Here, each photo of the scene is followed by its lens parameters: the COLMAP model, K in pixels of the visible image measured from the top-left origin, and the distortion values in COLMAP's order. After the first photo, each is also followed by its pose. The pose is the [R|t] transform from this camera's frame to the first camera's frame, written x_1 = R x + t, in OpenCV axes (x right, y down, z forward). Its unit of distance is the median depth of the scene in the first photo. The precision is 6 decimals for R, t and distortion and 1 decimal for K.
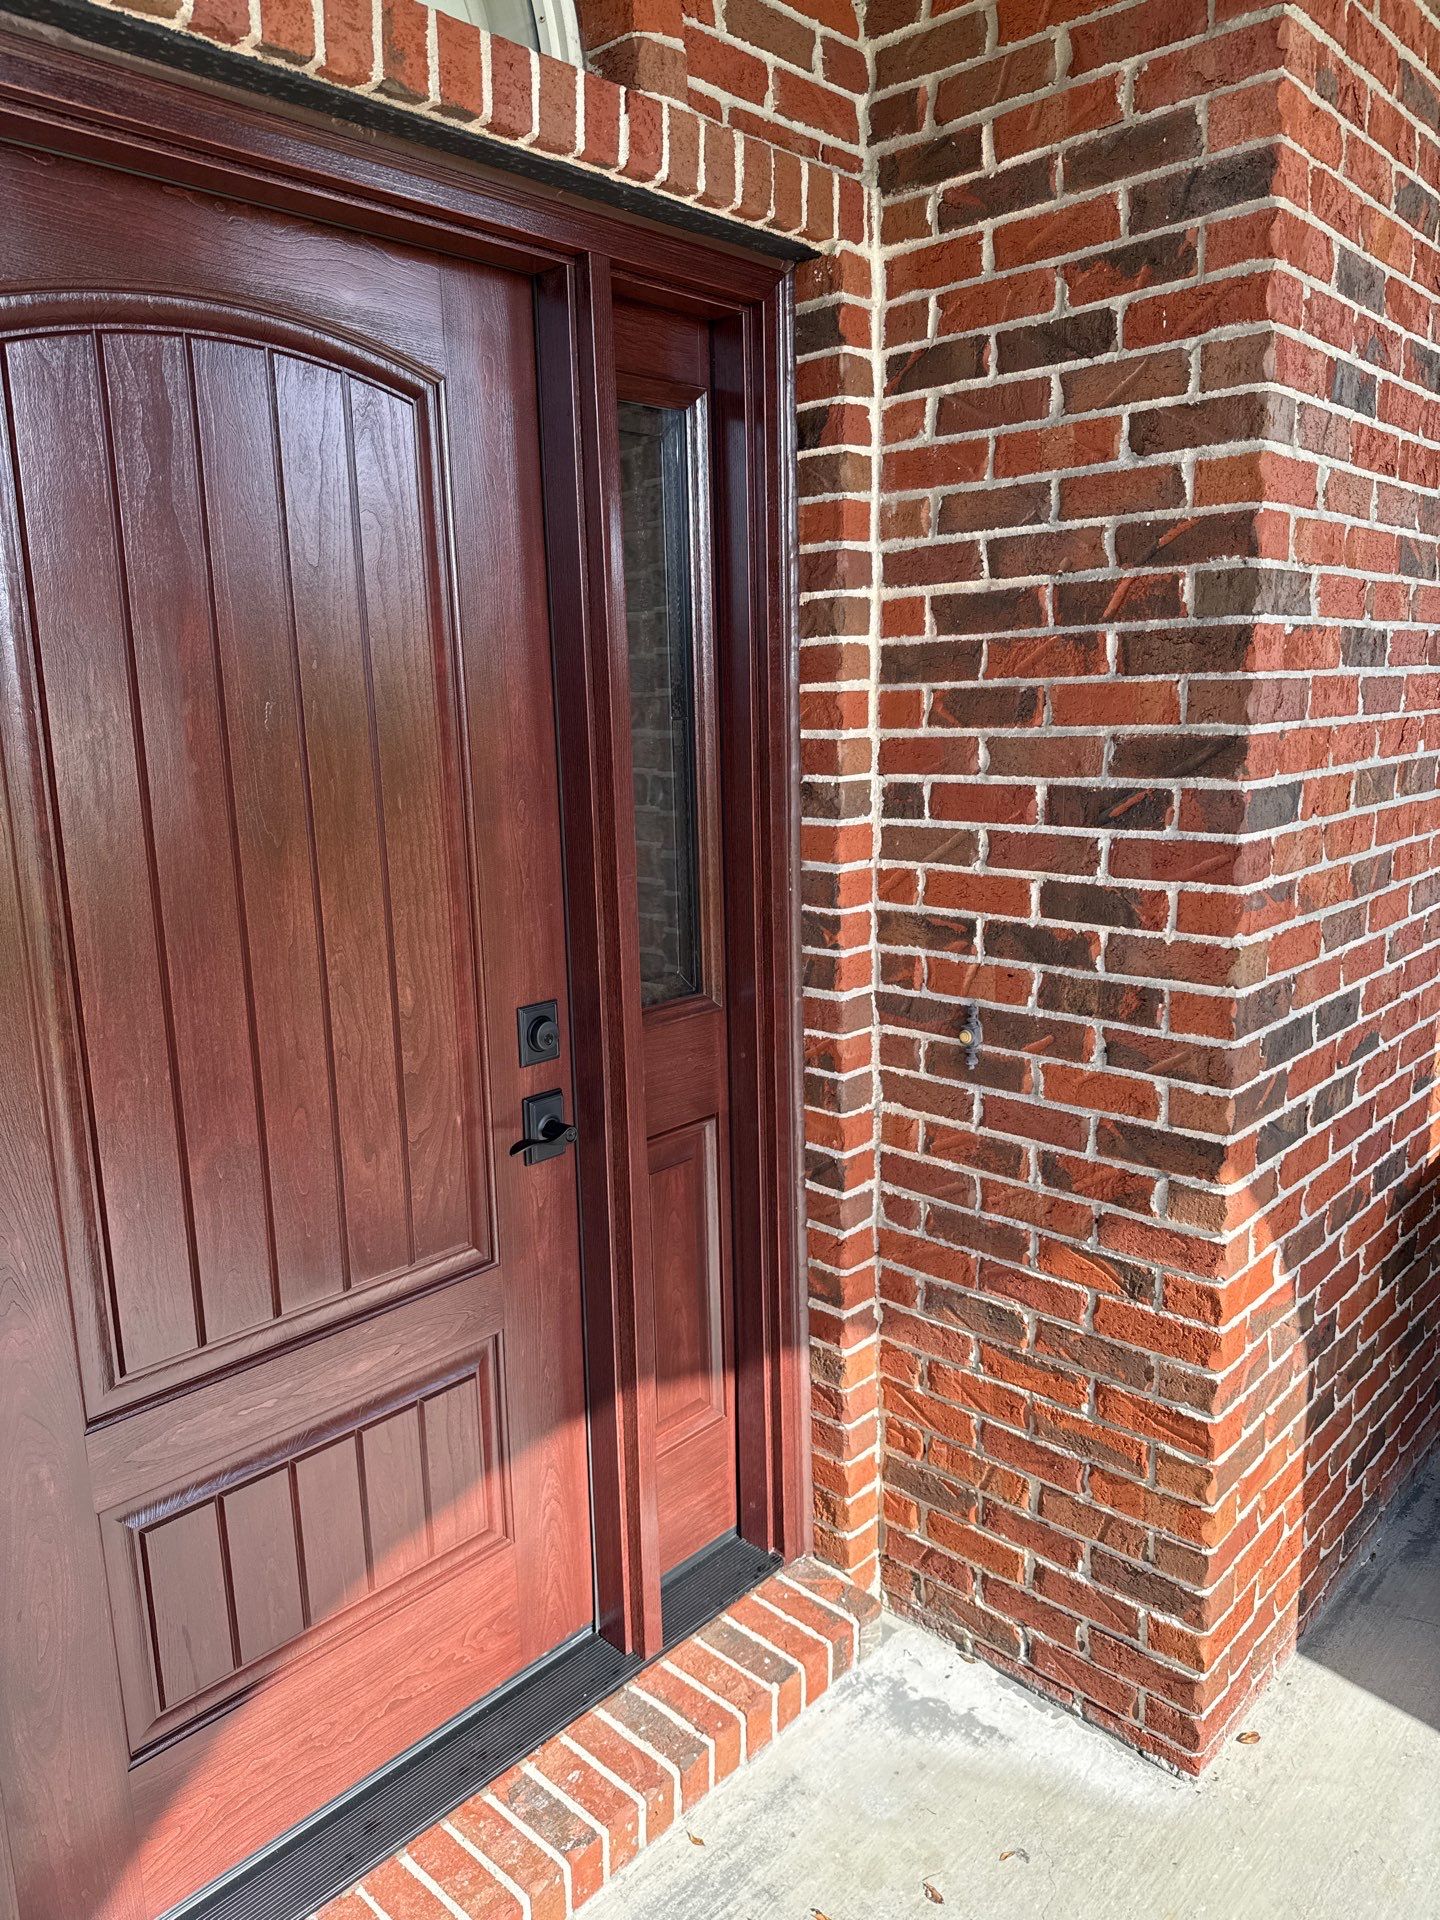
lens RADIAL K [[1372.9, 0, 725.3], [0, 1372.9, 958.1], [0, 0, 1]] dist [0.045278, -0.057431]
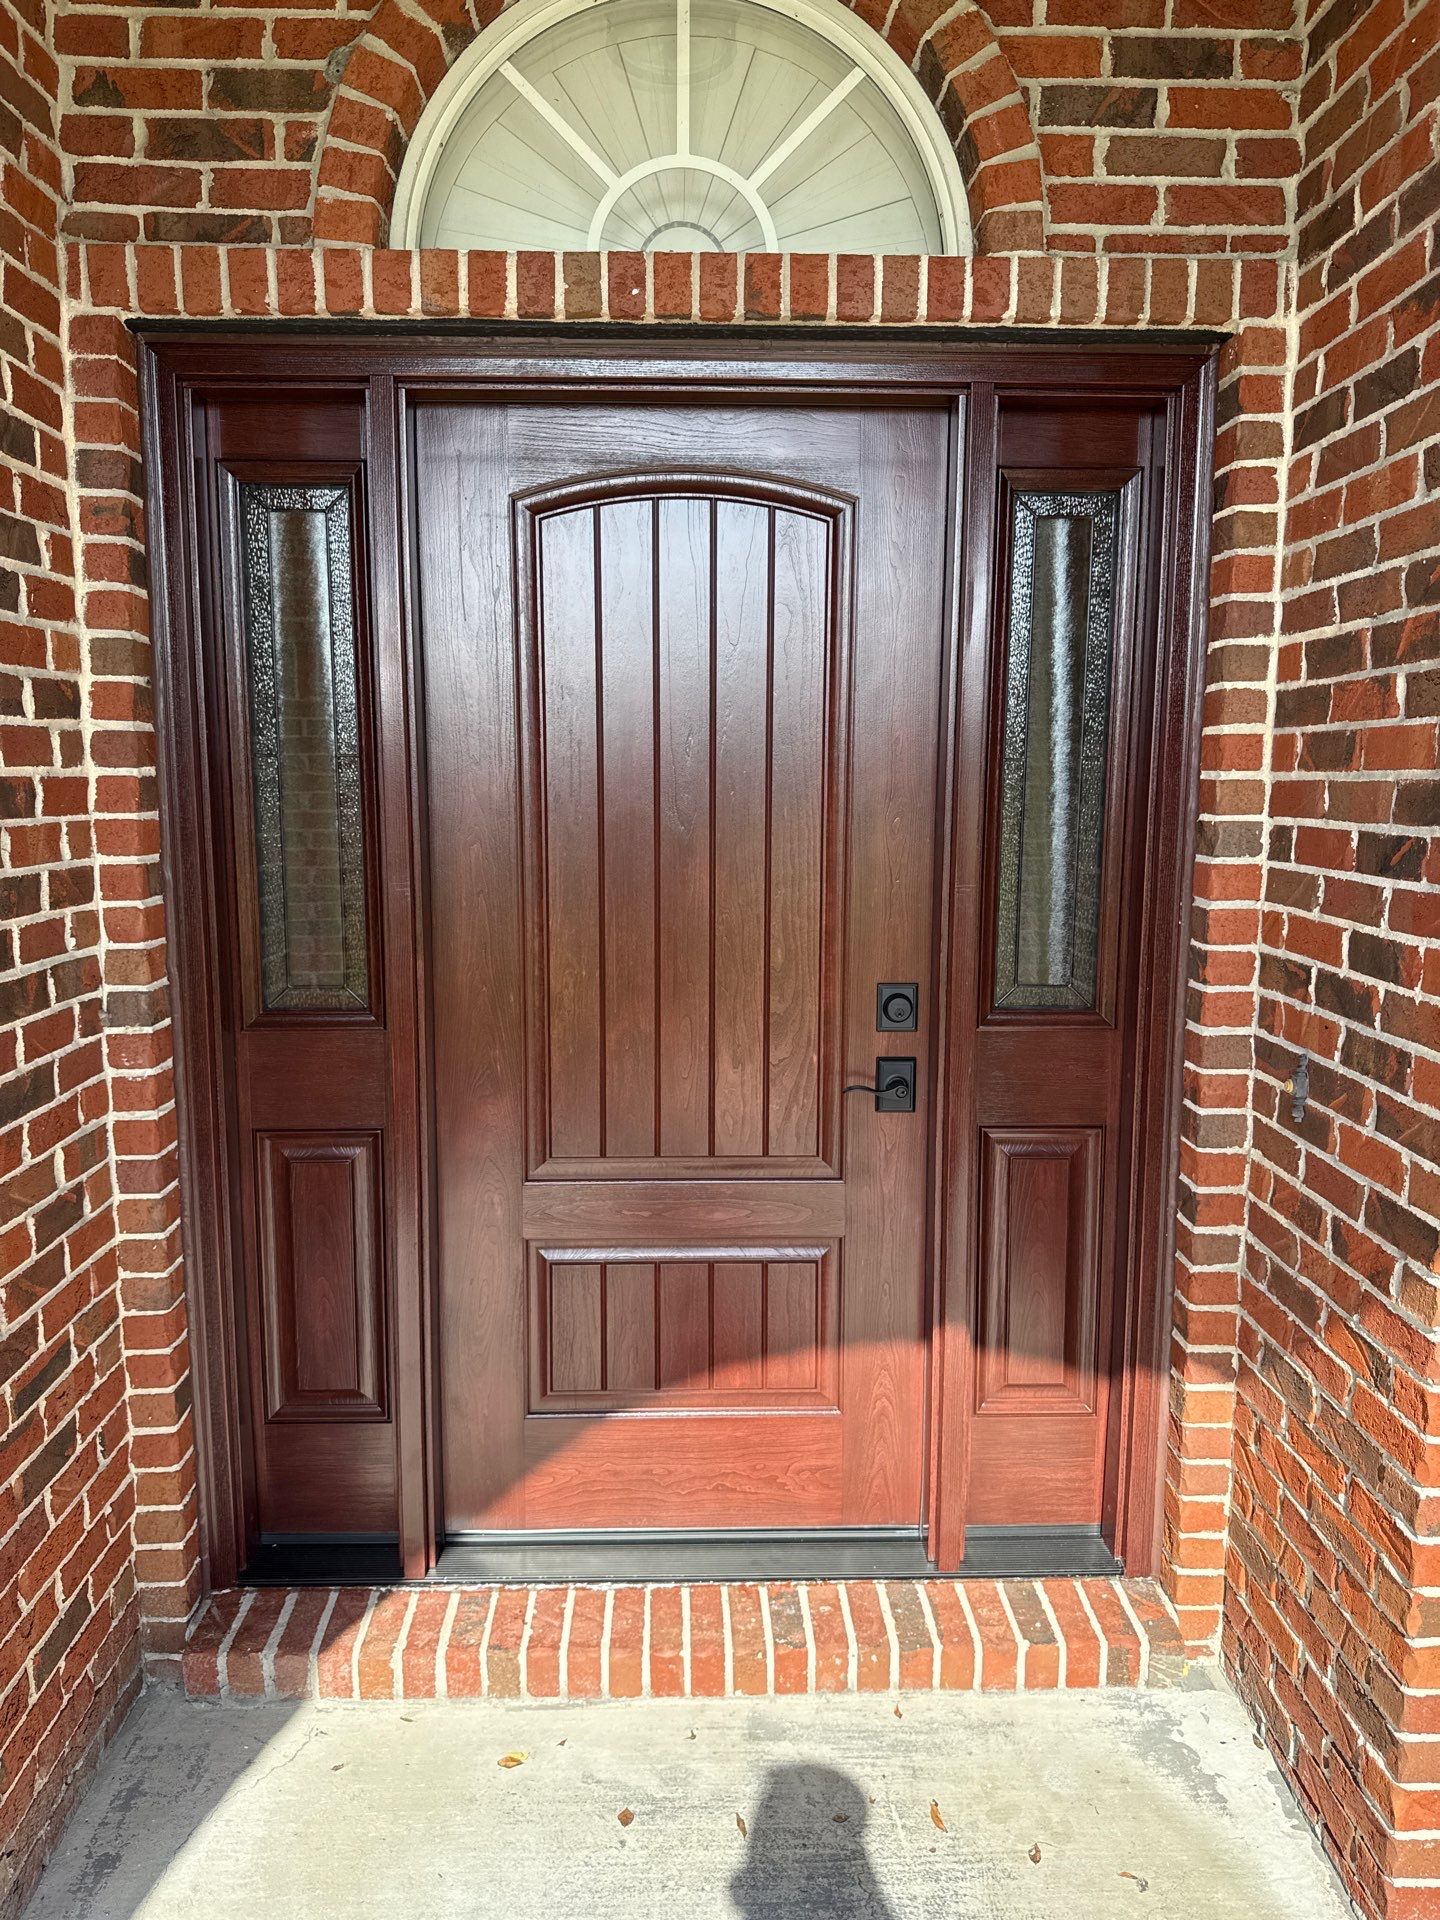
lens RADIAL K [[1372.9, 0, 713.0], [0, 1372.9, 960.2], [0, 0, 1]] dist [0.045278, -0.057431]
pose [[0.694505, 0.122574, -0.708970, 0.616153], [-0.158618, 0.987221, 0.015299, 0.020452], [0.701786, 0.101830, 0.705073, 0.006440]]
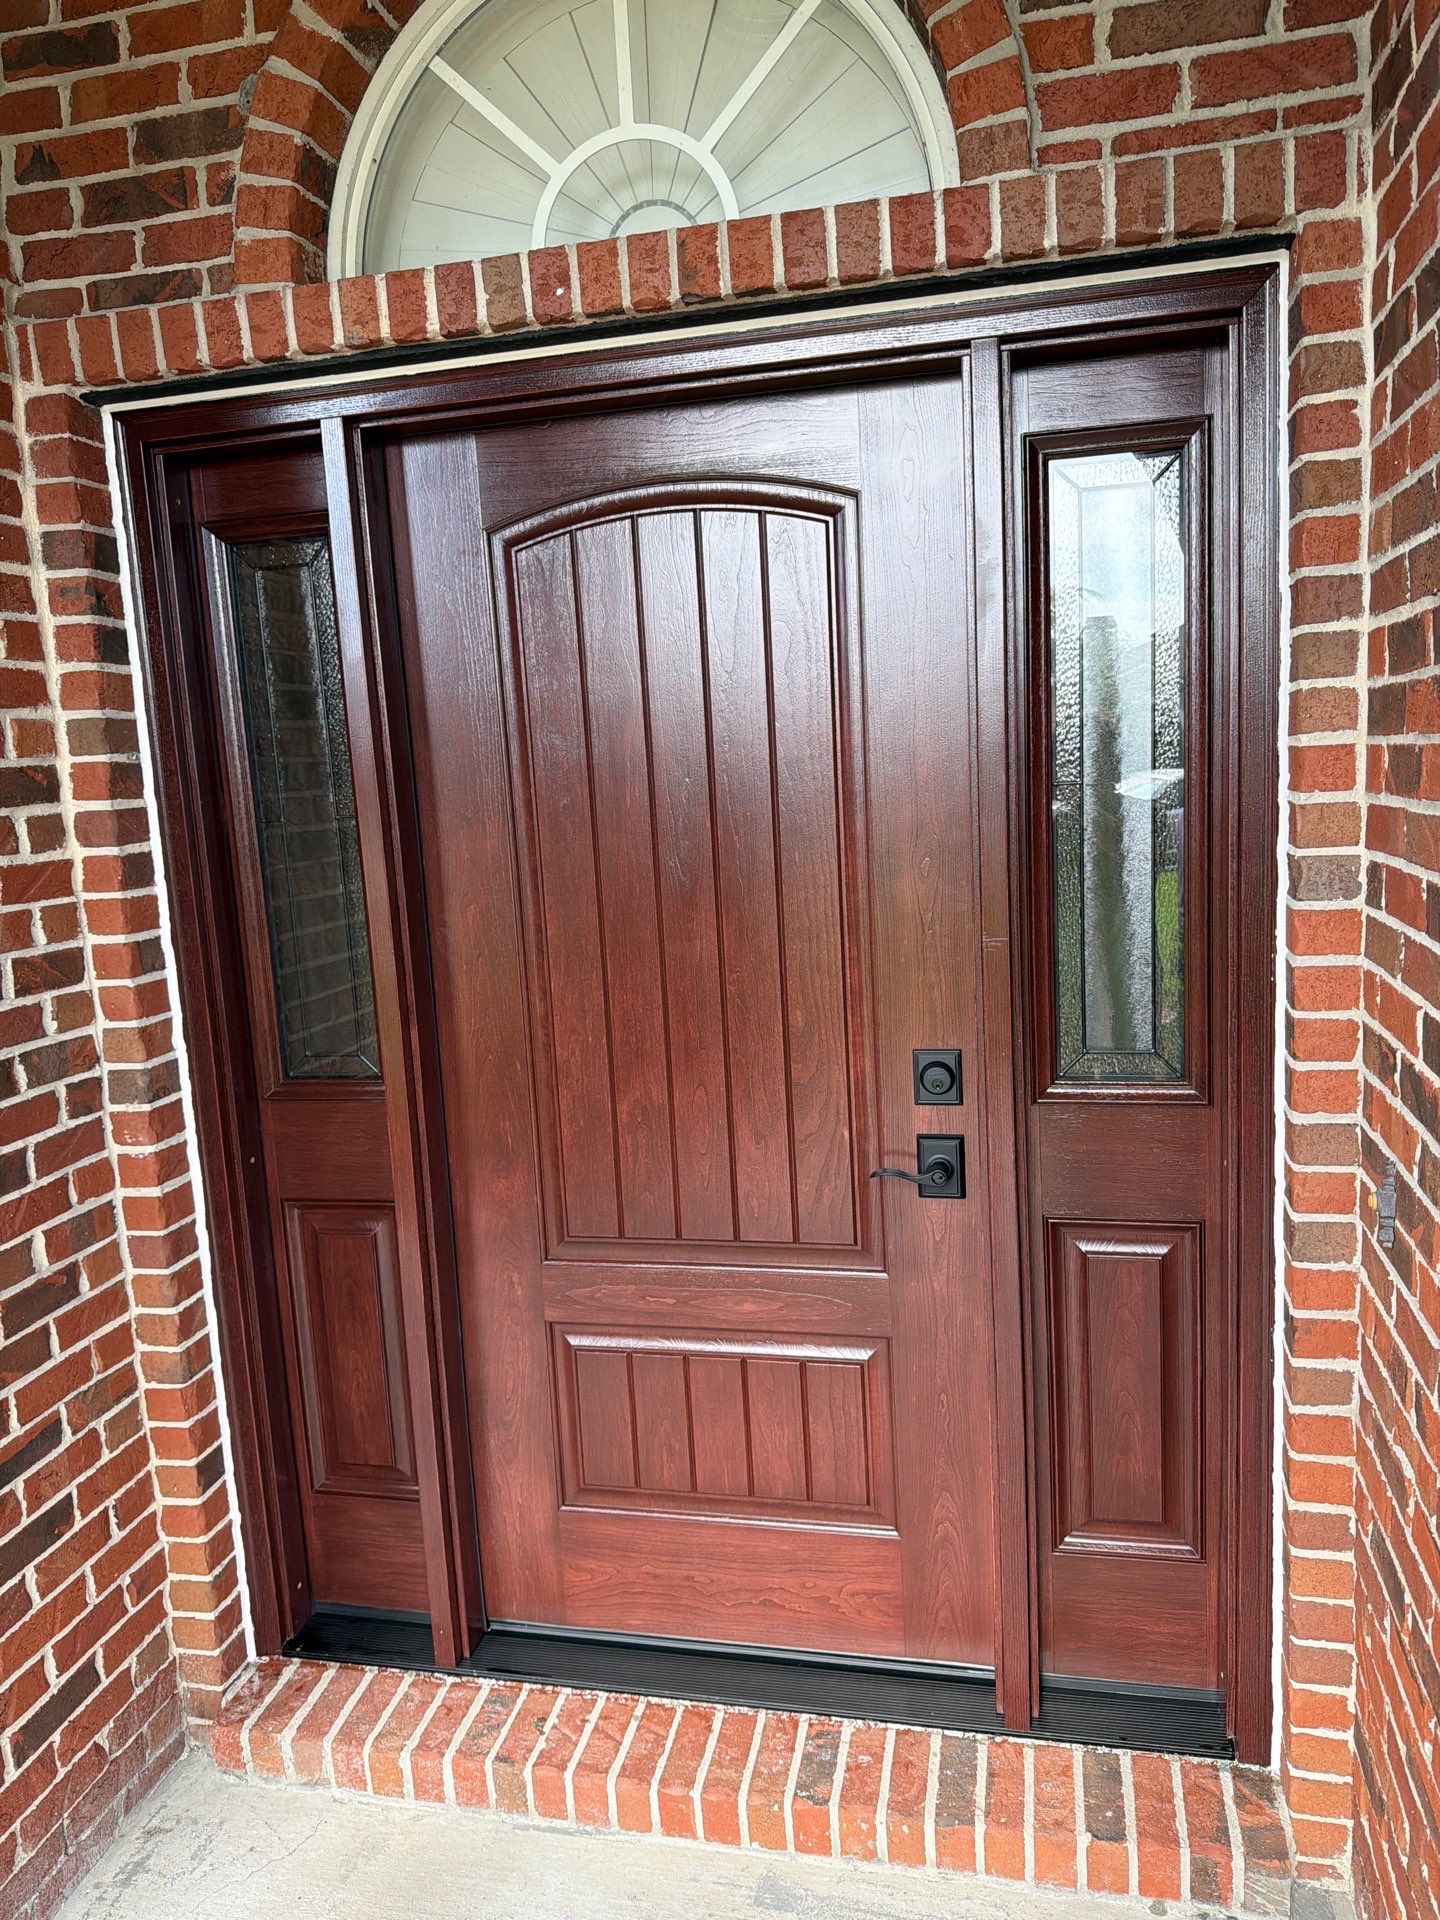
lens RADIAL K [[1372.9, 0, 715.3], [0, 1372.9, 965.9], [0, 0, 1]] dist [0.045278, -0.057431]
pose [[0.487938, 0.128049, -0.863435, 0.684520], [-0.125946, 0.989158, 0.075520, -0.088791], [0.863744, 0.071897, 0.498776, 0.311492]]
